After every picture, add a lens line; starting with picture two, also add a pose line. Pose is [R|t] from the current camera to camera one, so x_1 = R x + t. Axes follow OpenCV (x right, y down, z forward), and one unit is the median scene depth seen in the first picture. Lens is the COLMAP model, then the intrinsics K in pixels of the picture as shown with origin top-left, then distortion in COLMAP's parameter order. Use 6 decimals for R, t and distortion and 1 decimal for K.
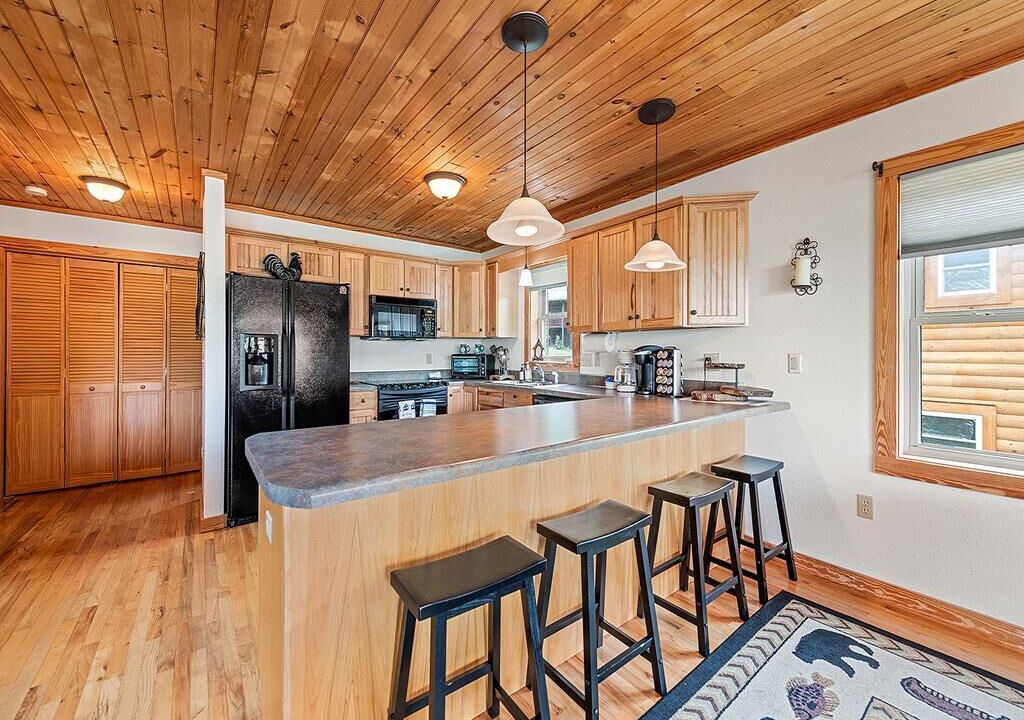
lens RADIAL K [[403.9, 0, 508.0], [0, 403.9, 353.1], [0, 0, 1]] dist [0.001086, -0.000107]
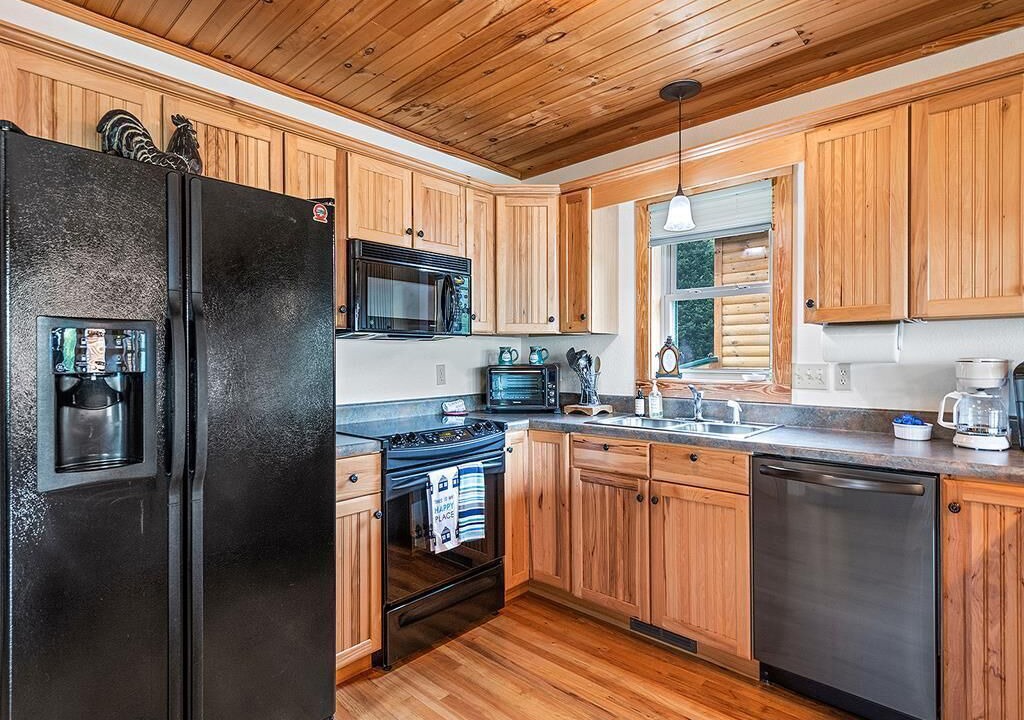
lens RADIAL K [[533.1, 0, 512.0], [0, 533.1, 360.0], [0, 0, 1]] dist [0.009461, -0.000923]
pose [[0.984530, -0.005080, 0.175141, -0.275755], [0.004444, 0.999982, 0.004024, -0.008839], [-0.175159, -0.003184, 0.984535, 0.387125]]
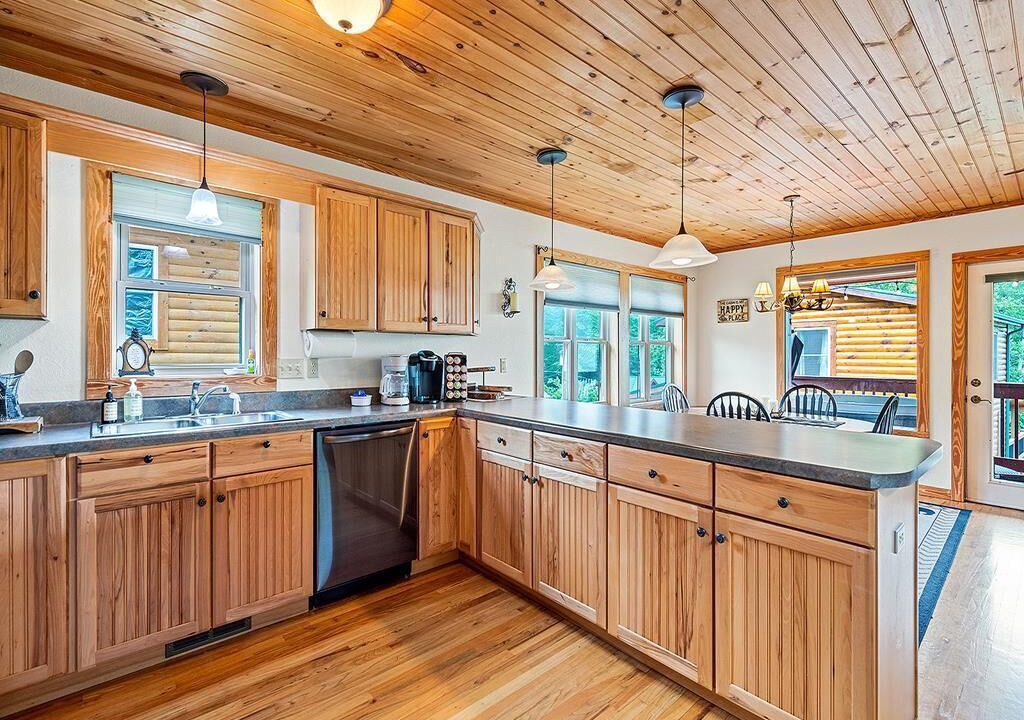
lens RADIAL K [[468.5, 0, 506.5], [0, 468.5, 355.8], [0, 0, 1]] dist [0.000047, -0.000530]
pose [[-0.068717, -0.004798, 0.997625, -0.552278], [-0.004414, 0.999980, 0.004506, -0.009152], [-0.997626, -0.004094, -0.068736, 0.672072]]
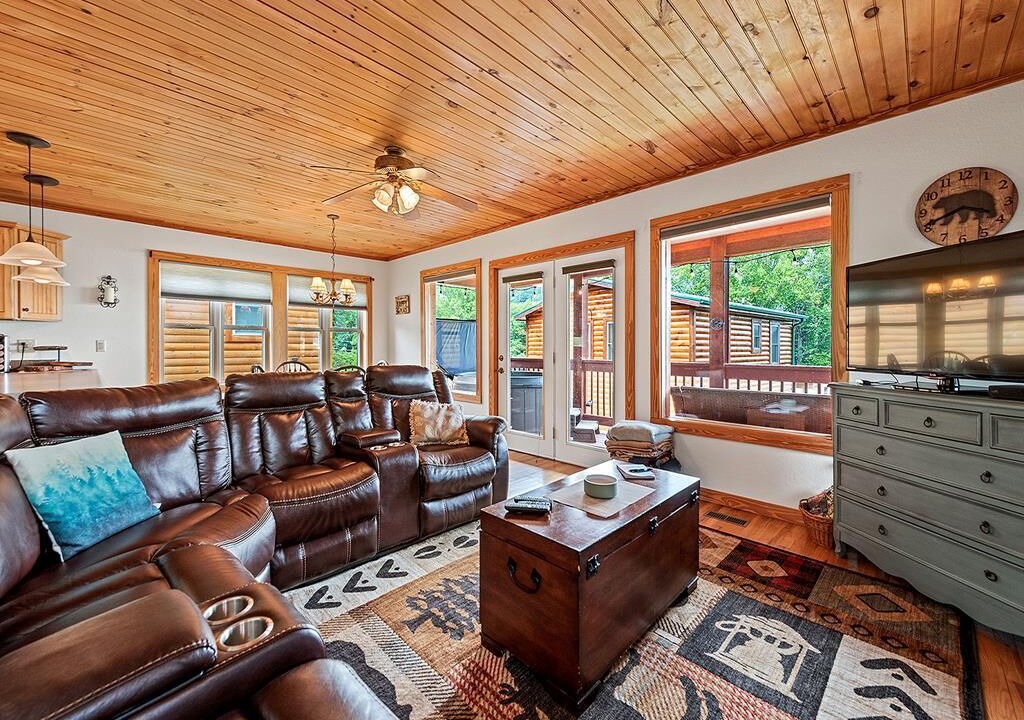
lens RADIAL K [[407.0, 0, 511.5], [0, 407.0, 346.6], [0, 0, 1]] dist [0.014503, -0.000143]
pose [[-0.151459, -0.000381, 0.988464, -0.787926], [-0.000214, 1.000000, 0.000353, 0.016246], [-0.988464, -0.000158, -0.151459, -0.282565]]
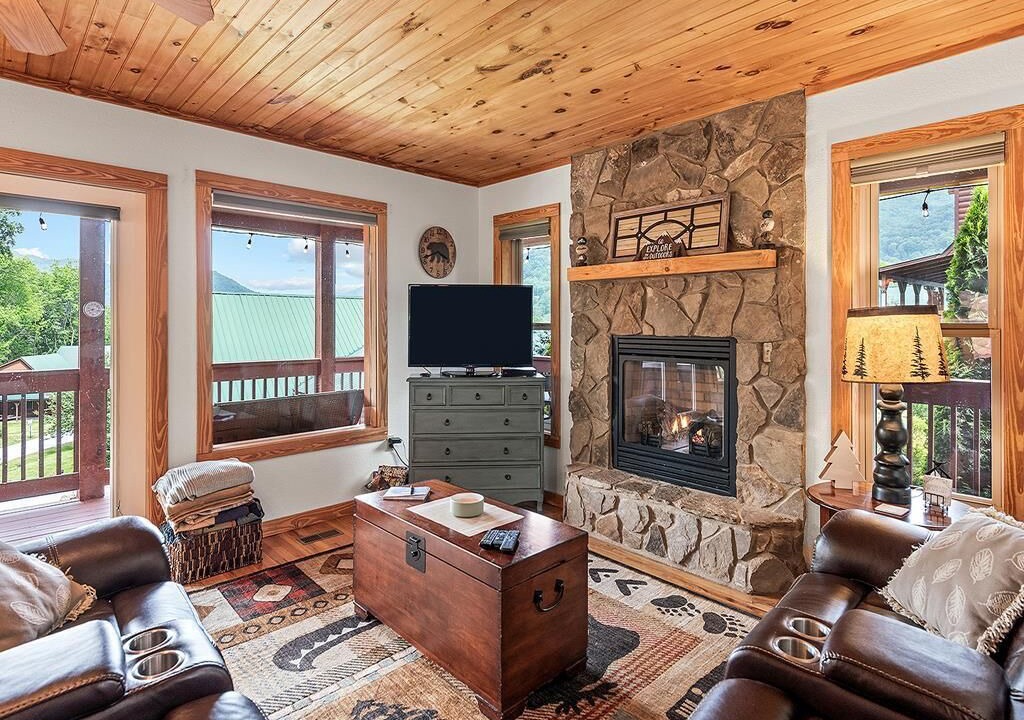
lens RADIAL K [[535.8, 0, 492.6], [0, 535.8, 323.9], [0, 0, 1]] dist [0.002719, -0.000401]
pose [[-0.995787, -0.001195, -0.091688, -0.320707], [-0.000971, 0.999996, -0.002497, -0.025387], [0.091691, -0.002398, -0.995785, 0.138708]]
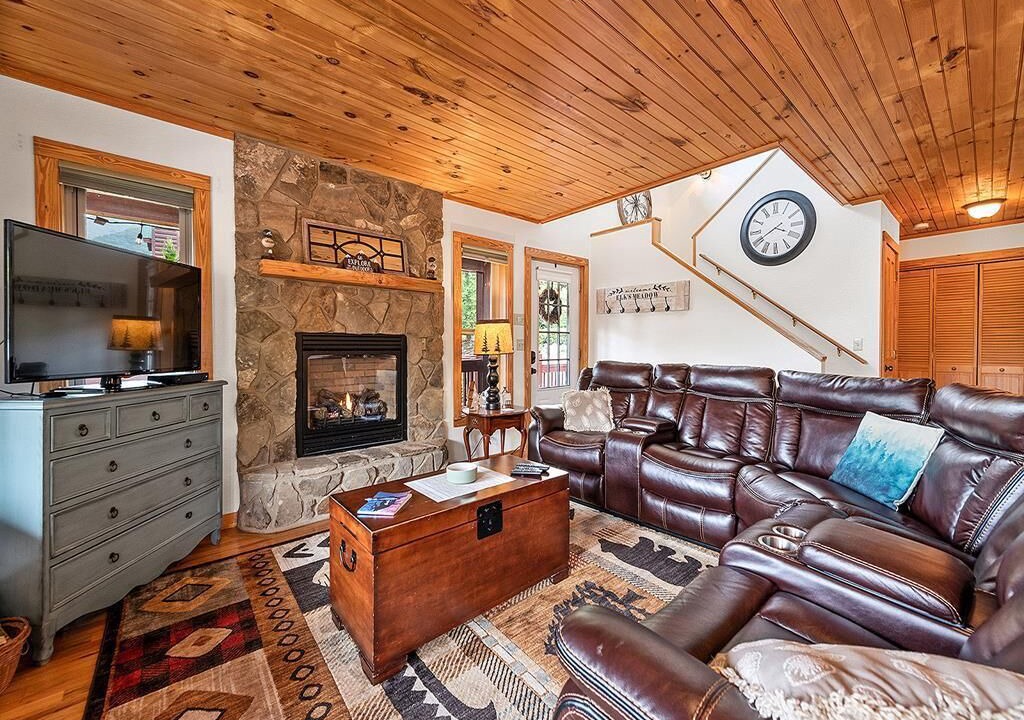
lens RADIAL K [[403.9, 0, 508.0], [0, 403.9, 353.1], [0, 0, 1]] dist [0.001086, -0.000107]
pose [[0.051978, 0.015139, -0.998533, 0.147428], [0.000857, 0.999884, 0.015204, 0.018125], [0.998648, -0.001646, 0.051959, -0.420994]]
